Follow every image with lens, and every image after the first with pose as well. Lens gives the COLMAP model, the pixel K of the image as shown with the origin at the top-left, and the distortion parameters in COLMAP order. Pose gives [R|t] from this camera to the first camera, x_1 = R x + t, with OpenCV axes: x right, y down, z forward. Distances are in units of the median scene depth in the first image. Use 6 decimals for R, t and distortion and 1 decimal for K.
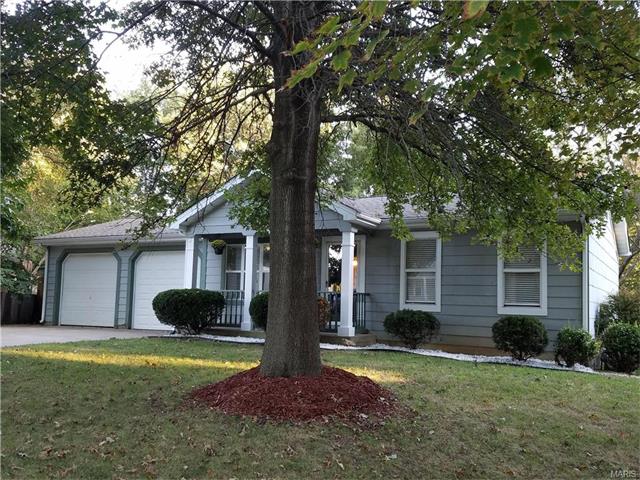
lens RADIAL K [[601.5, 0, 320.0], [0, 601.5, 238.3], [0, 0, 1]] dist [0.092659, 0.000000]
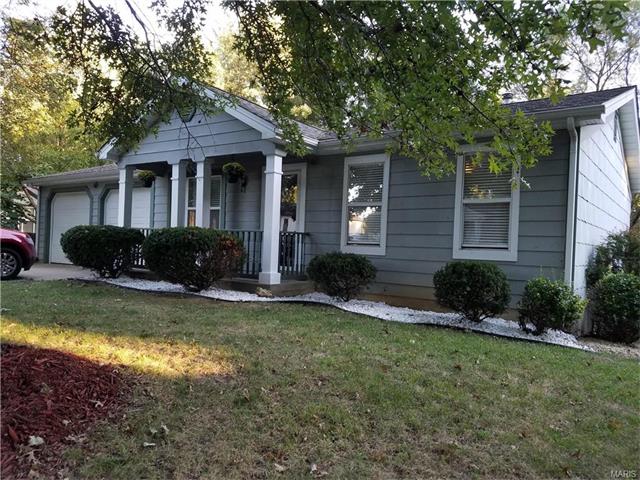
lens RADIAL K [[488.0, 0, 319.5], [0, 488.0, 239.4], [0, 0, 1]] dist [0.056833, -0.001542]
pose [[0.993545, 0.011309, -0.112871, 0.195348], [-0.001391, 0.996158, 0.087567, 0.047072], [0.113428, -0.086844, 0.989743, 0.374265]]
